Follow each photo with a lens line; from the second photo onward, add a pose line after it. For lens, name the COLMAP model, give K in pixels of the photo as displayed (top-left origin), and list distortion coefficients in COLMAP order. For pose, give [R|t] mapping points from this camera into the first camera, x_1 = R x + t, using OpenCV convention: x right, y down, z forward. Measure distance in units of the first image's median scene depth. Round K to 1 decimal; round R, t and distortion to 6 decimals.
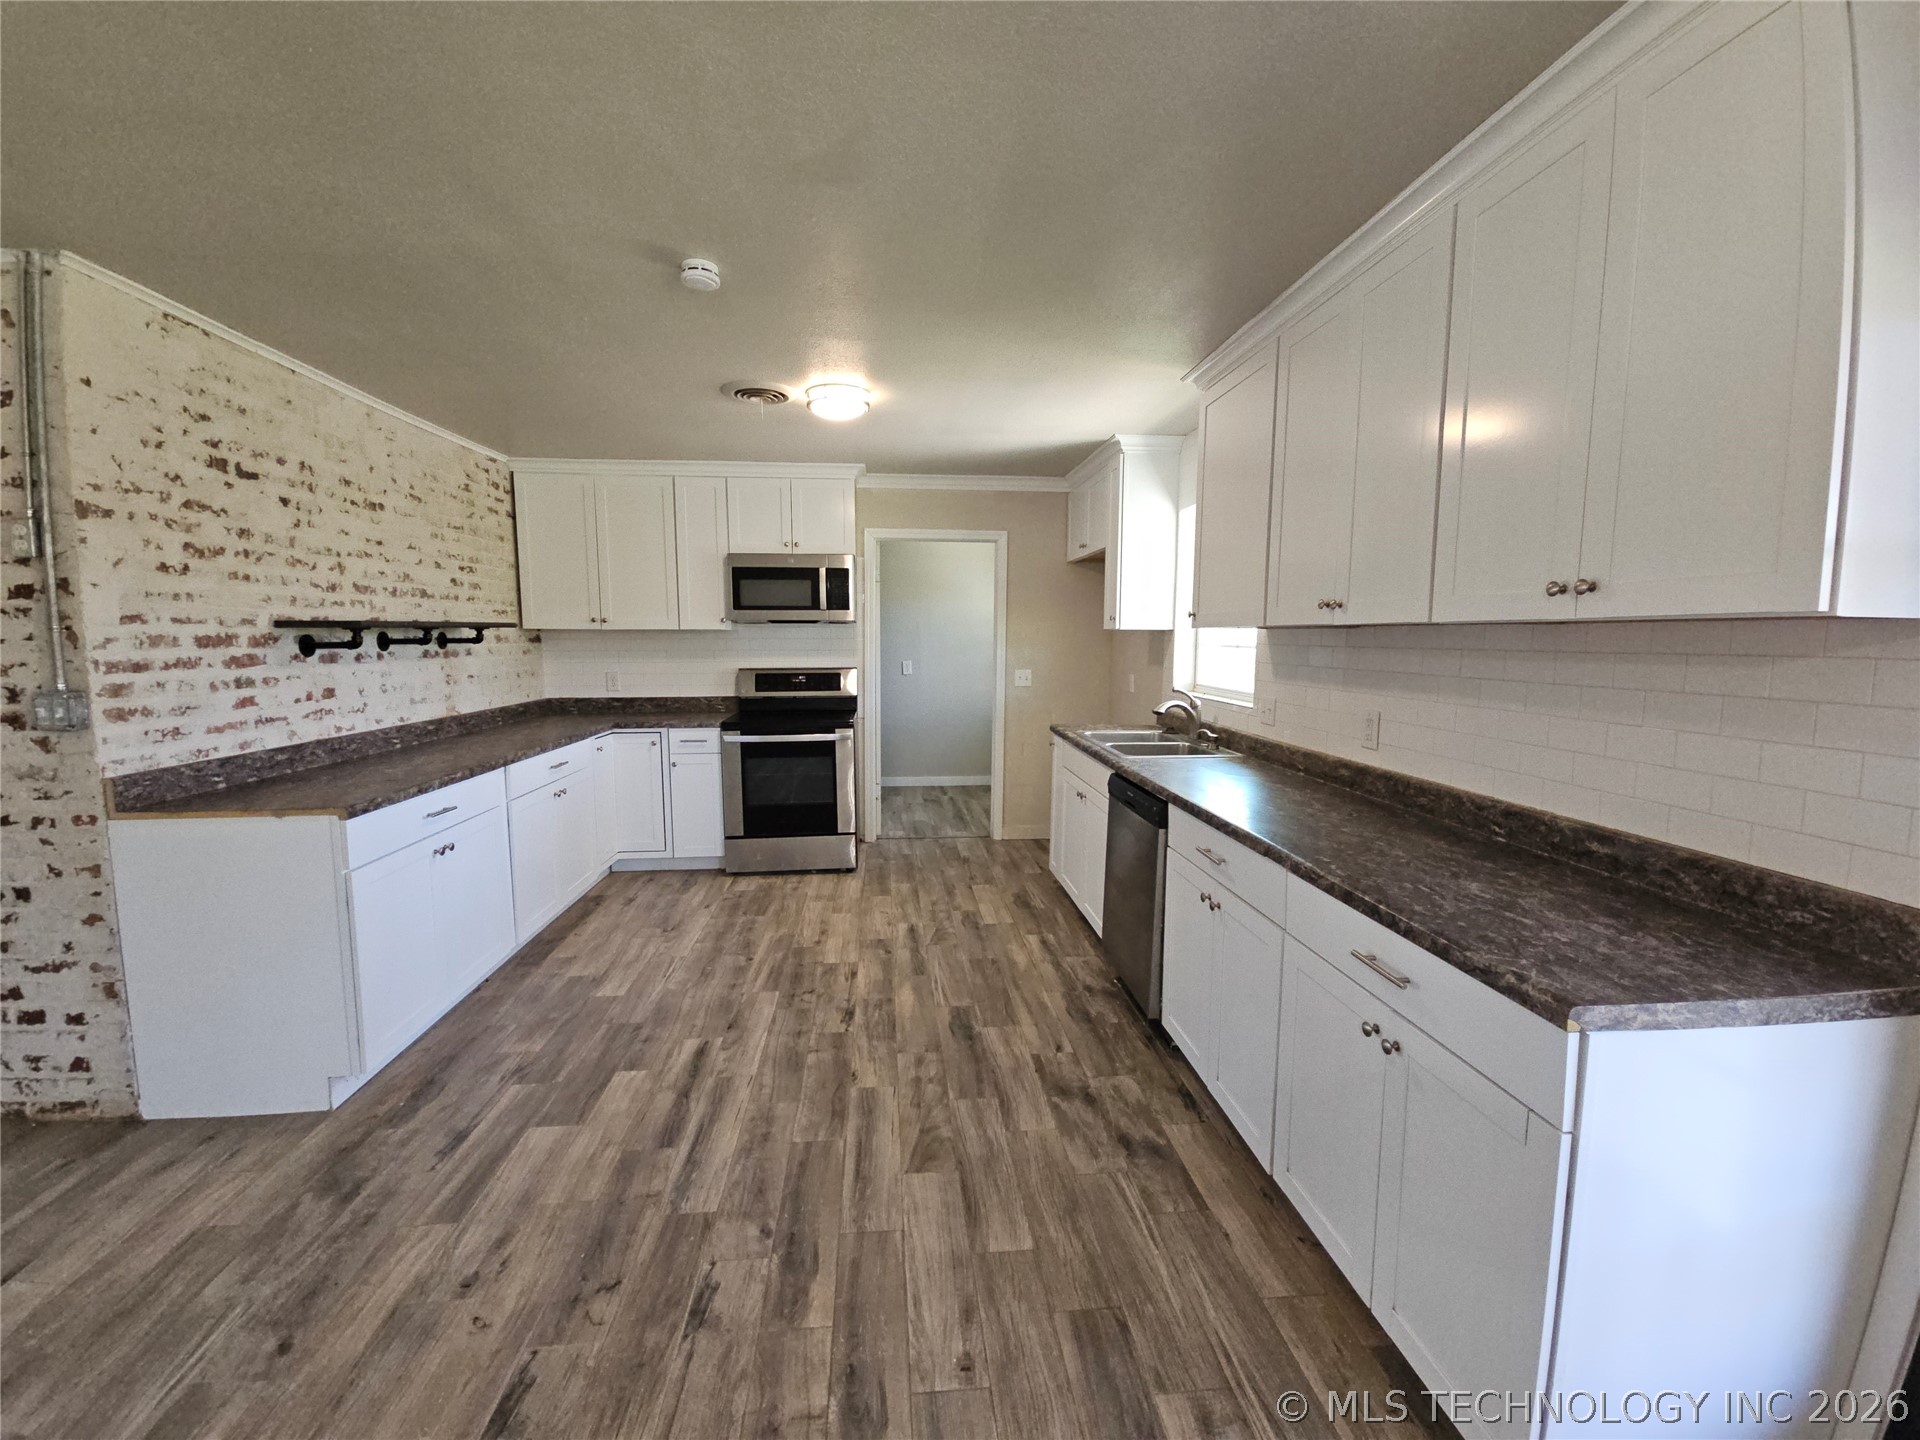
lens RADIAL K [[778.6, 0, 957.2], [0, 778.6, 715.8], [0, 0, 1]] dist [0.005774, -0.006029]
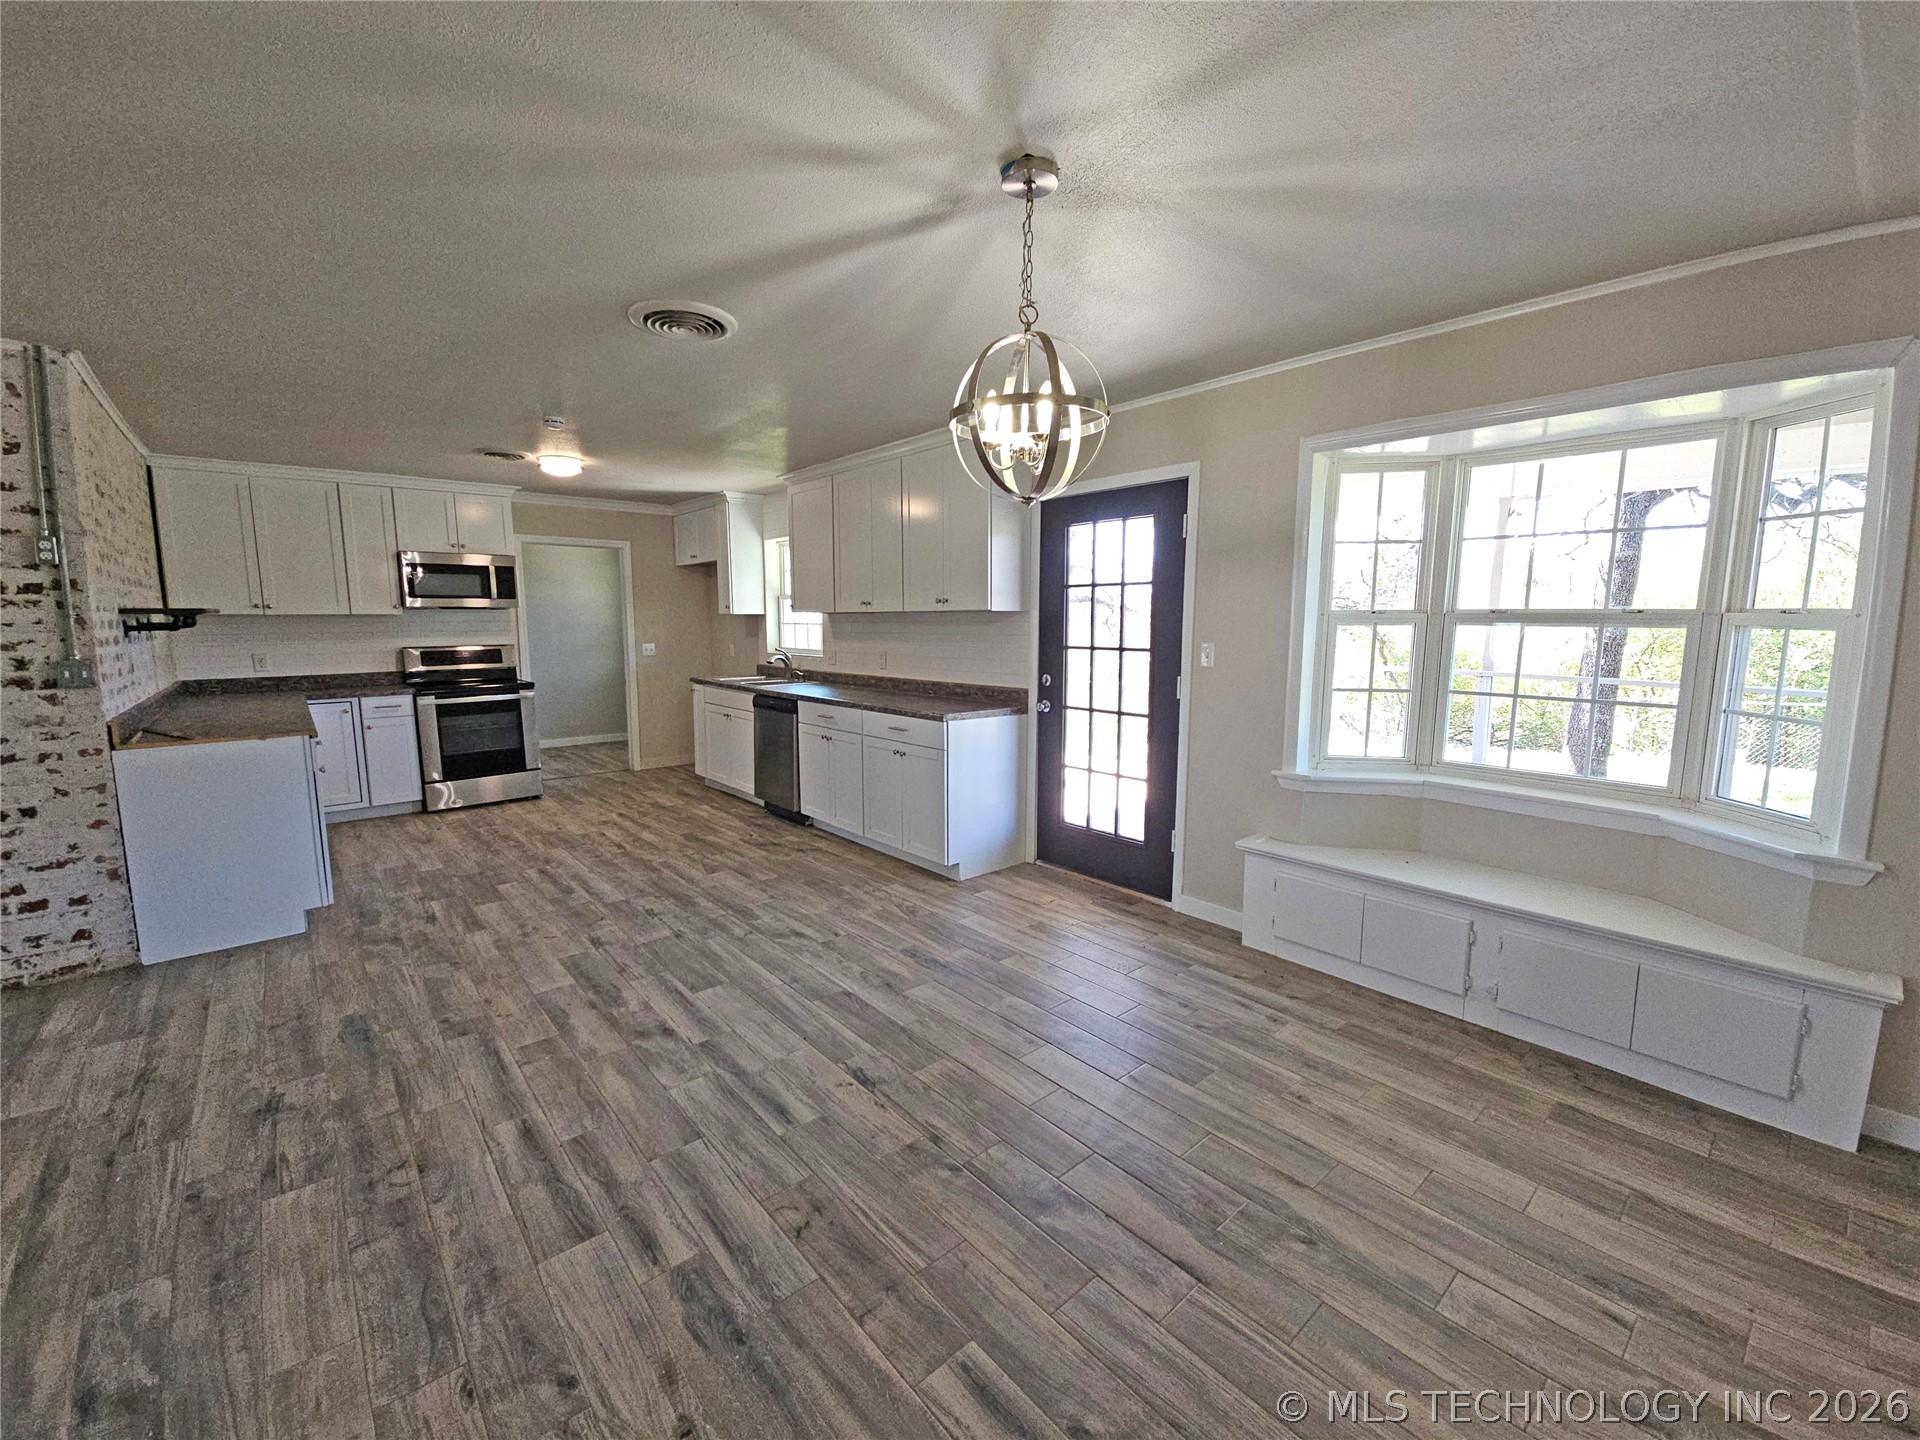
lens RADIAL K [[778.6, 0, 956.3], [0, 778.6, 723.1], [0, 0, 1]] dist [0.005774, -0.006029]
pose [[0.816392, -0.081858, 0.571667, -0.587627], [0.064575, 0.996635, 0.050491, 0.101340], [-0.573876, -0.004305, 0.818931, -0.944398]]
